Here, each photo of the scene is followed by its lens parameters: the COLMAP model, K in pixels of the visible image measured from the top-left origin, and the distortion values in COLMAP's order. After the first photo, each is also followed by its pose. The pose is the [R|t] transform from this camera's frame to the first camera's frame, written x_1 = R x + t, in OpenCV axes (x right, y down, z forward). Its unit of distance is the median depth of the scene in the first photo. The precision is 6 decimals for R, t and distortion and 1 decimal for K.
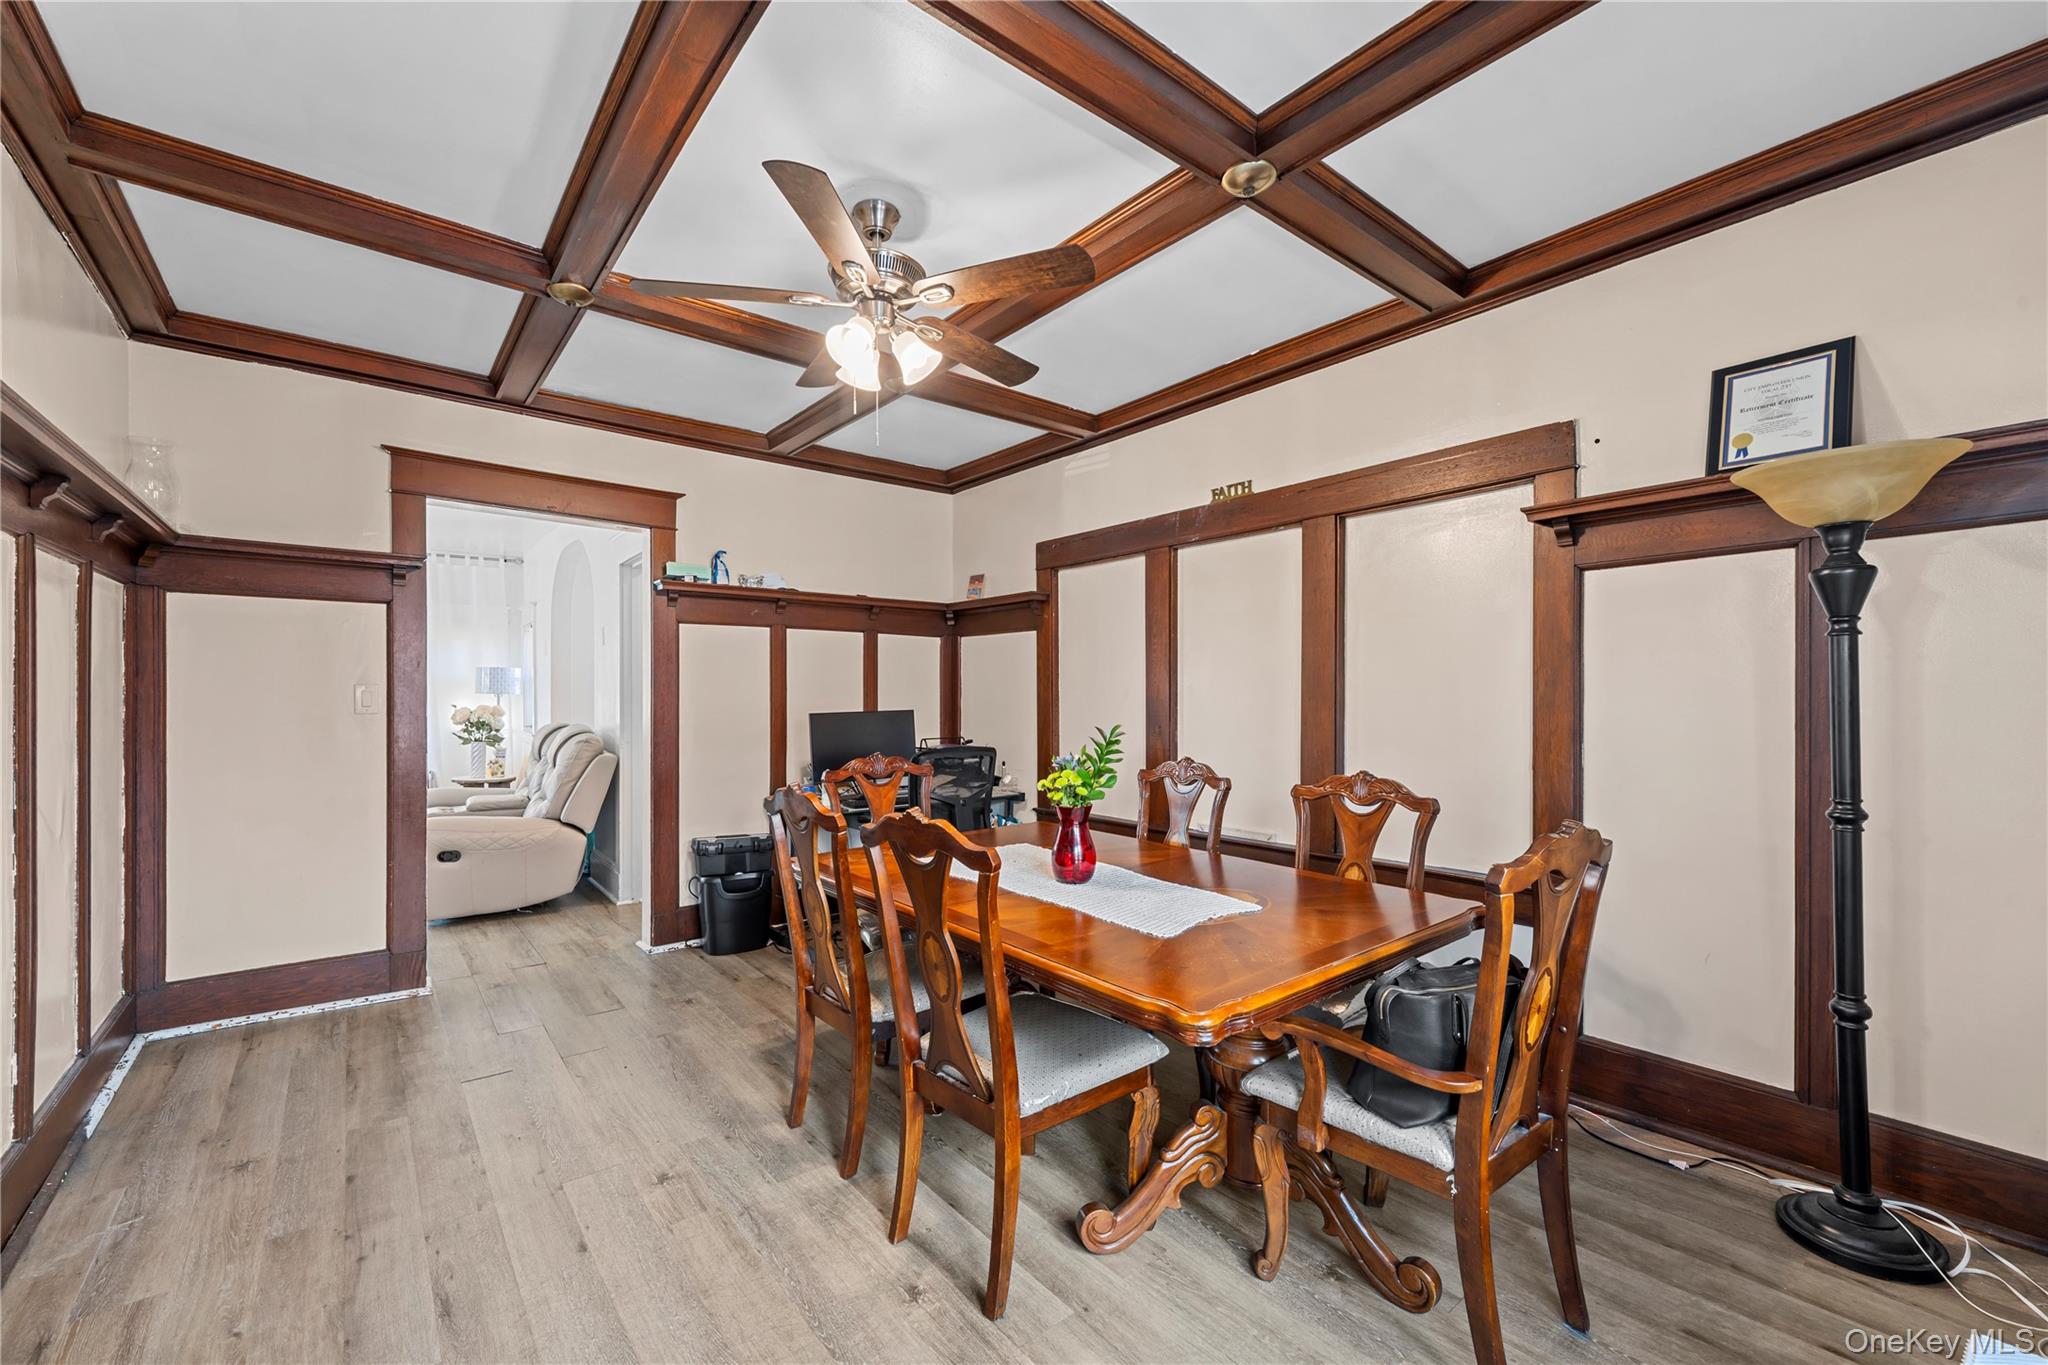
lens RADIAL K [[836.4, 0, 1027.6], [0, 836.4, 689.9], [0, 0, 1]] dist [-0.000937, -0.000226]
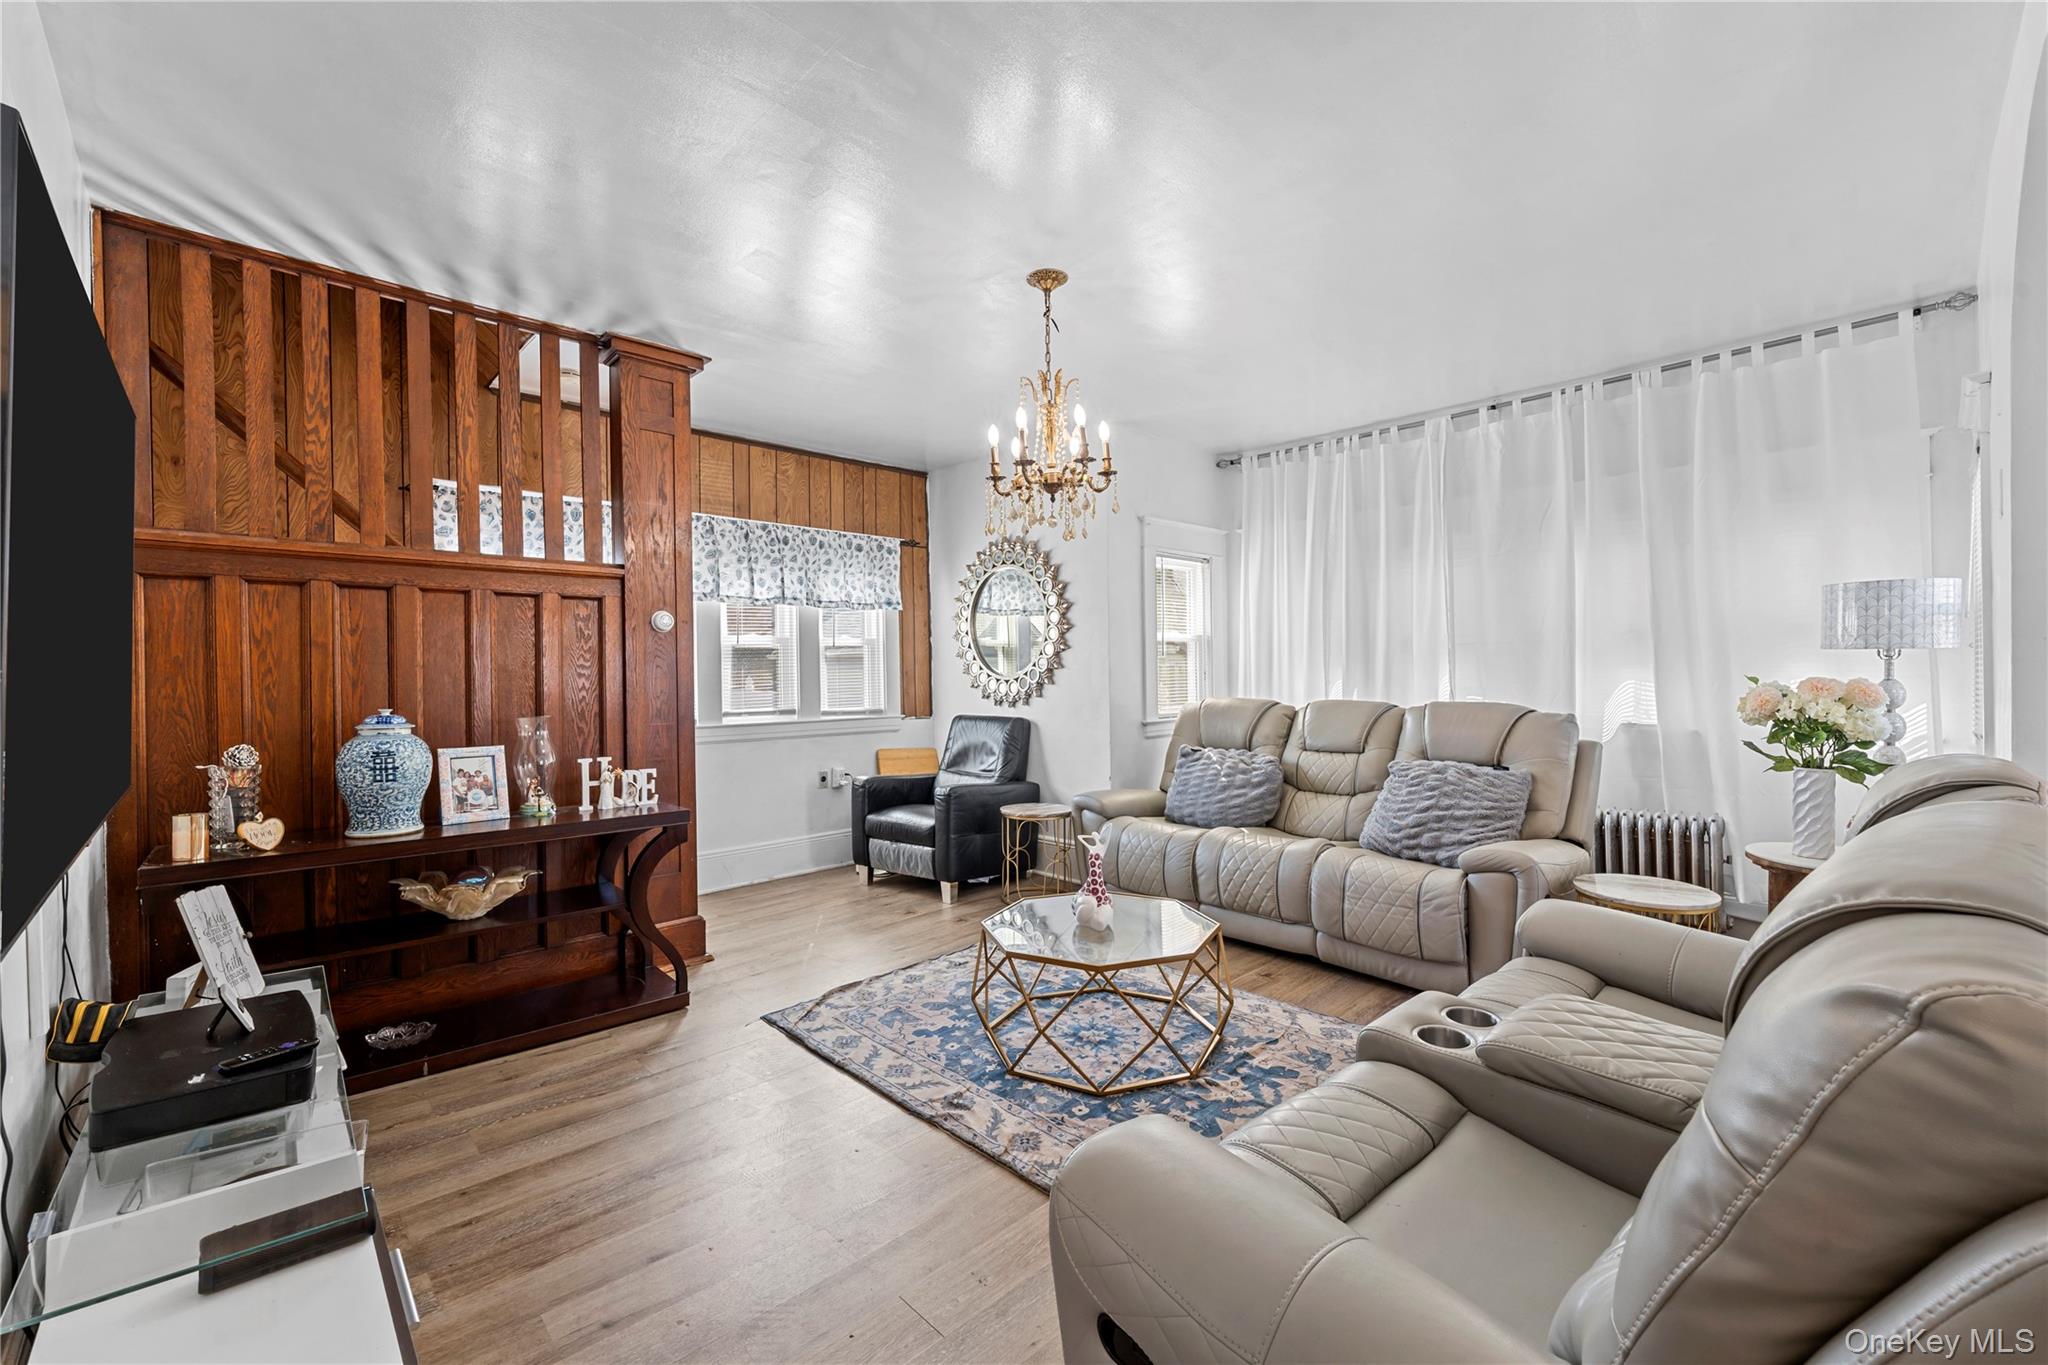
lens RADIAL K [[836.4, 0, 1027.0], [0, 836.4, 679.2], [0, 0, 1]] dist [-0.000937, -0.000226]
pose [[0.097345, 0.009593, -0.995204, -0.286282], [0.011220, 0.999879, 0.010736, 0.010223], [0.995187, -0.012212, 0.097226, 0.569076]]
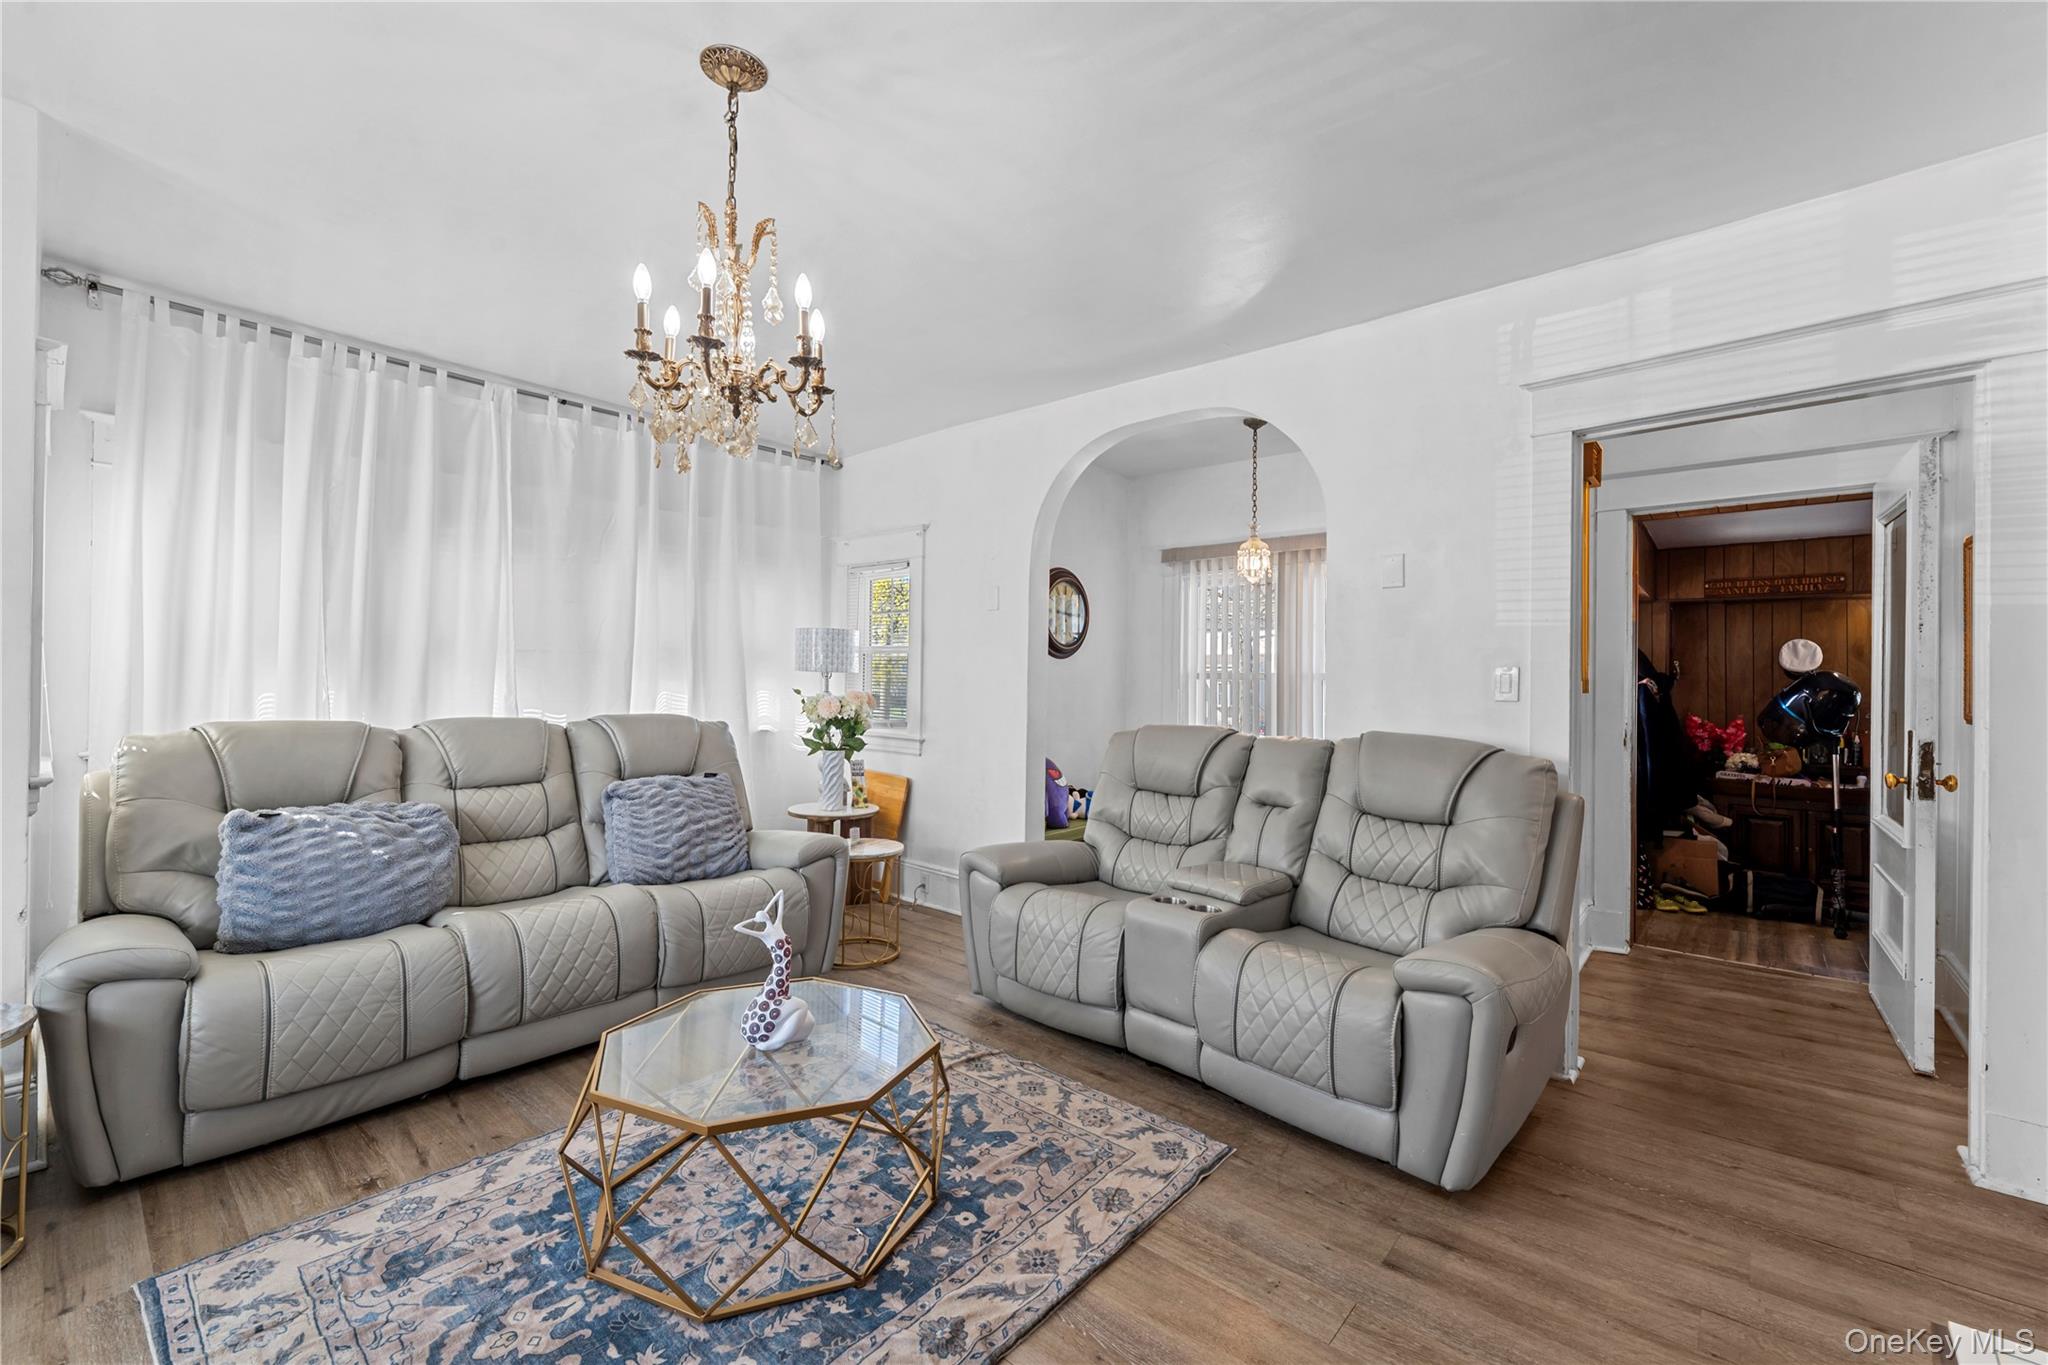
lens RADIAL K [[836.4, 0, 1028.6], [0, 836.4, 678.5], [0, 0, 1]] dist [-0.000937, -0.000226]
pose [[0.983439, 0.016011, 0.180530, -0.601760], [-0.015652, 0.999872, -0.003413, 0.009473], [-0.180561, 0.000531, 0.983564, 0.374714]]
